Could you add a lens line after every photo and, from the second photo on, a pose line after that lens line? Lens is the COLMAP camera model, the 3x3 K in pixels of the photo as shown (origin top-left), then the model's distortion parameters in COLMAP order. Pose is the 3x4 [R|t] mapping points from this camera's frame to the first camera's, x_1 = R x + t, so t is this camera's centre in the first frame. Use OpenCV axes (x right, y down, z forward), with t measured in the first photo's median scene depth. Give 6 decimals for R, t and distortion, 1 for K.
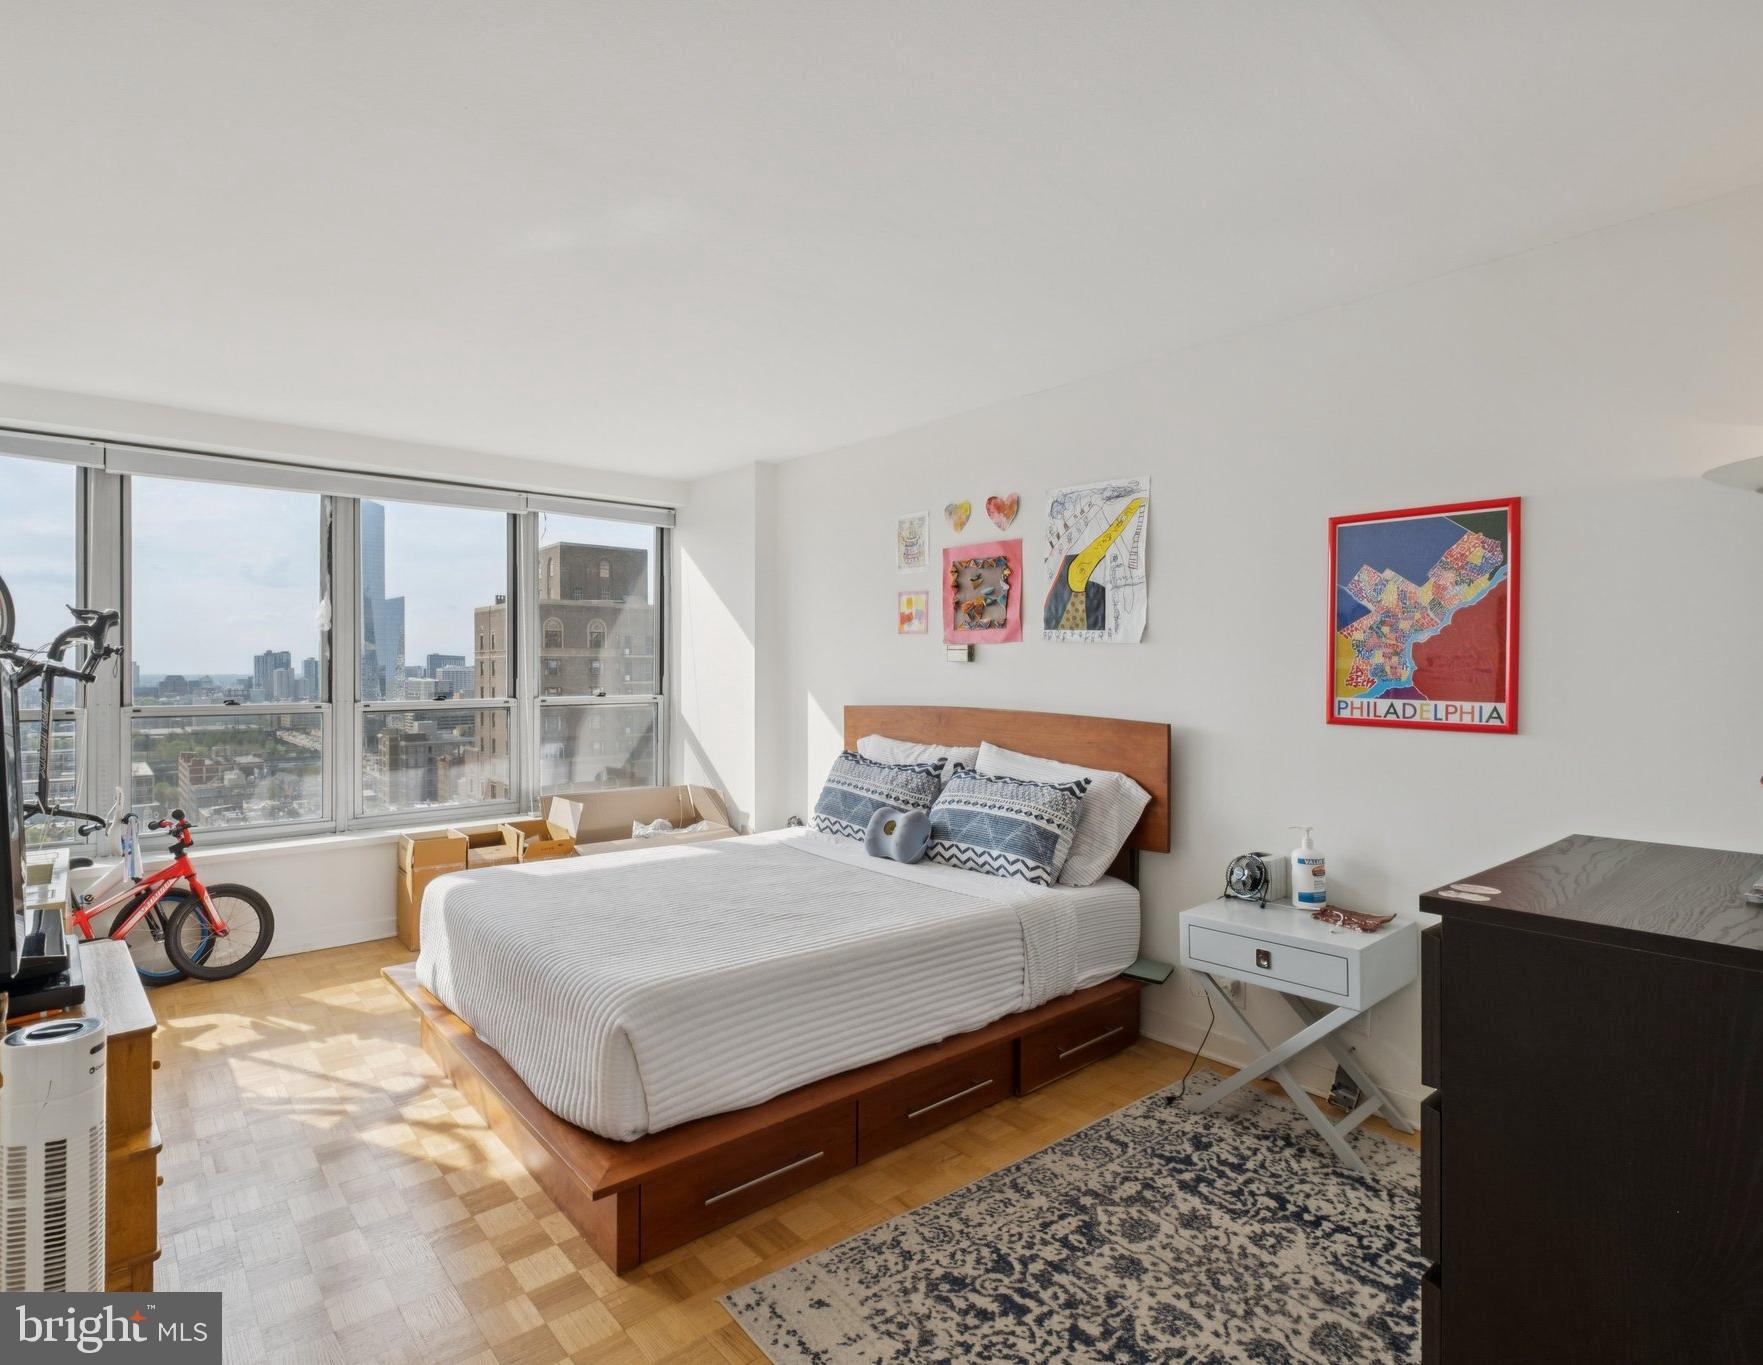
lens RADIAL K [[925.1, 0, 877.8], [0, 925.1, 680.6], [0, 0, 1]] dist [-0.001837, -0.000338]
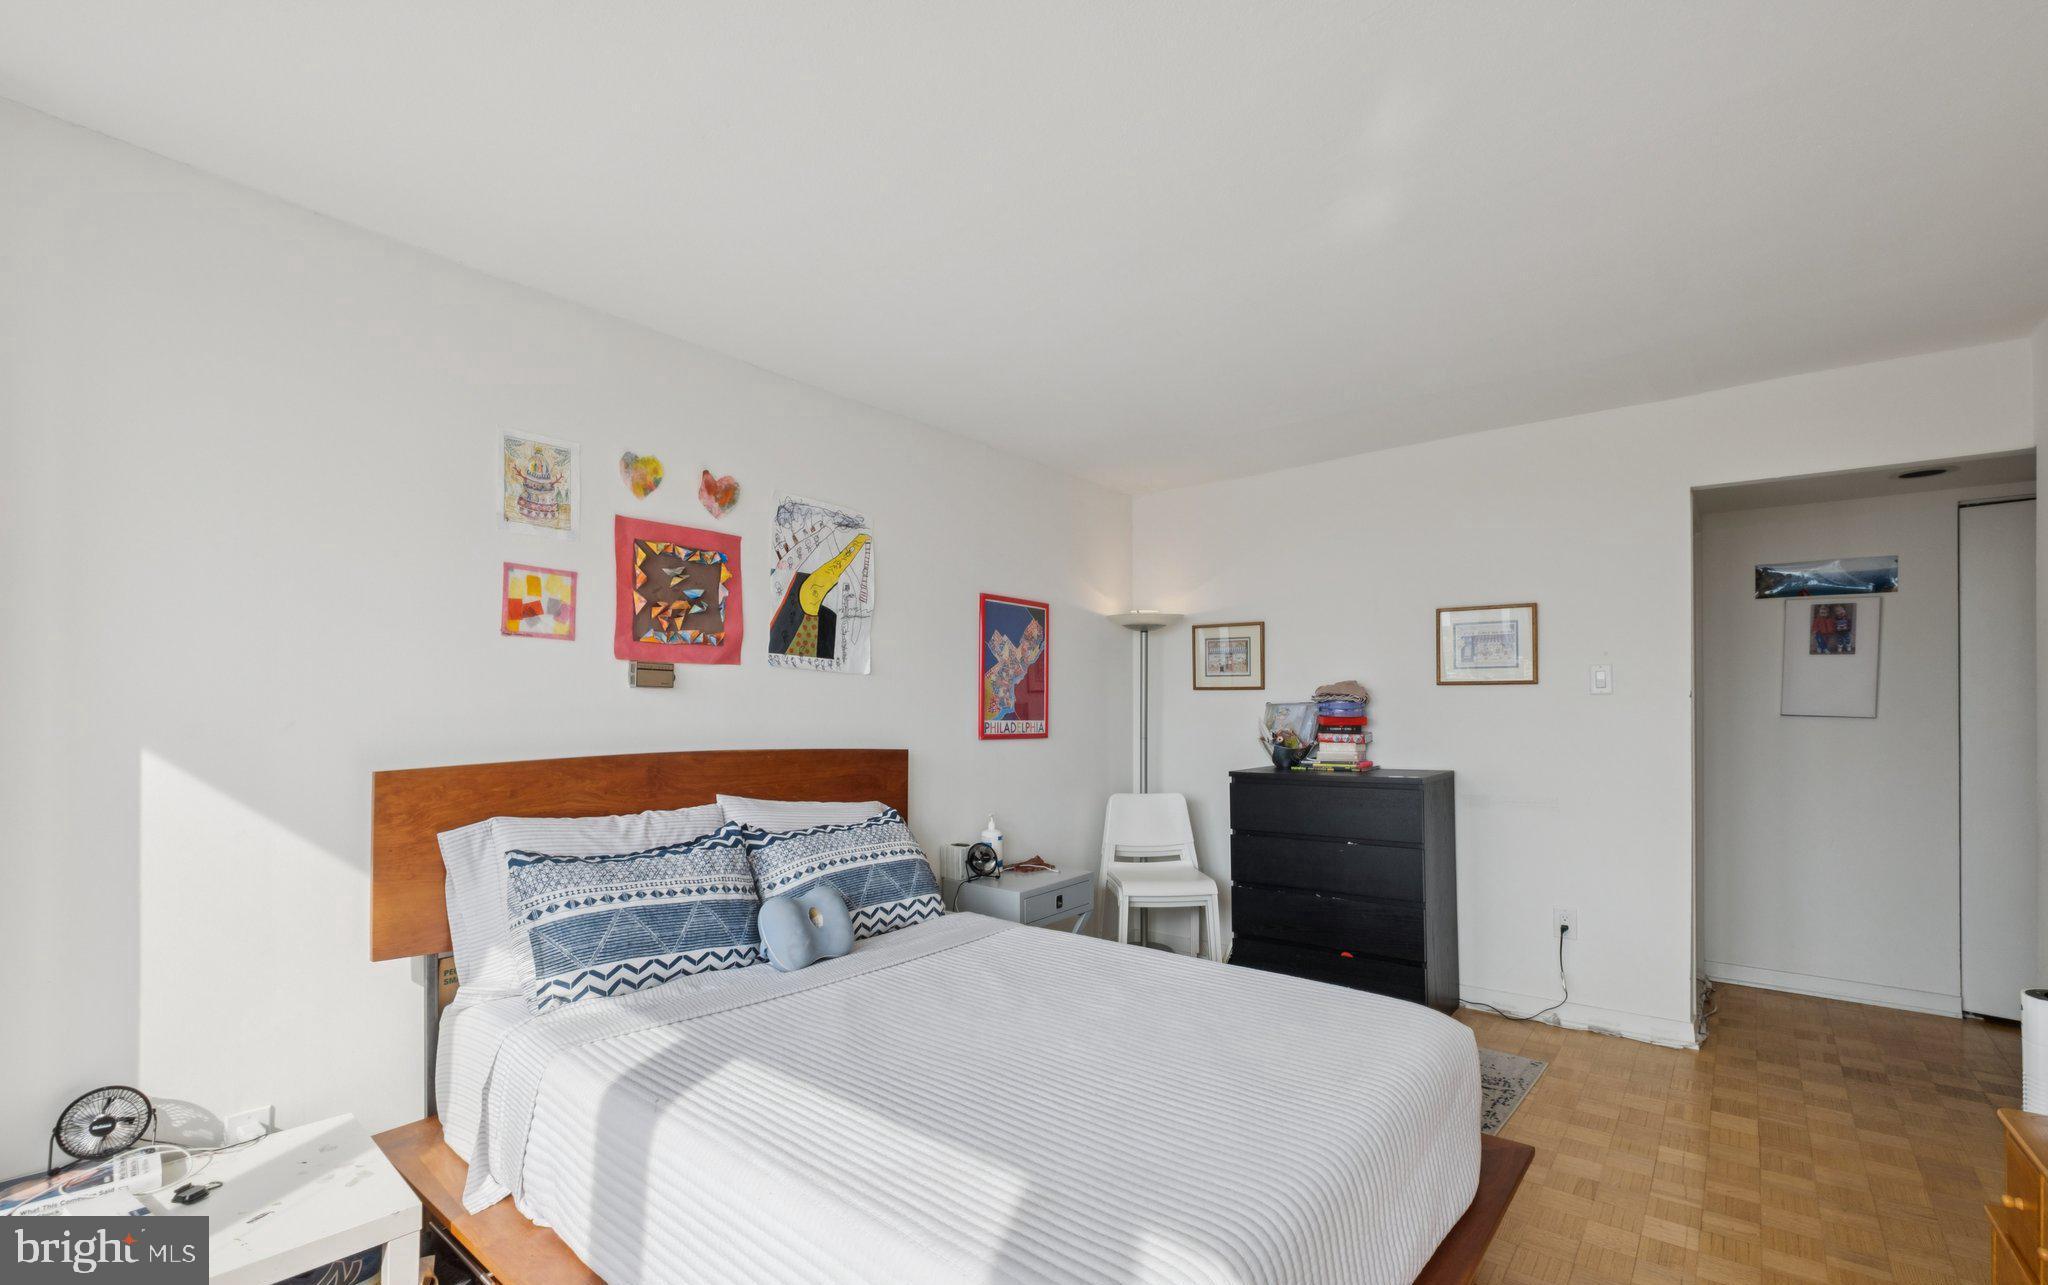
lens RADIAL K [[894.0, 0, 1069.5], [0, 894.0, 688.9], [0, 0, 1]] dist [-0.000096, -0.000050]
pose [[-0.205032, 0.018671, 0.978577, -0.631548], [0.013727, 0.999775, -0.016200, -0.004607], [-0.978659, 0.010111, -0.205243, 0.841308]]
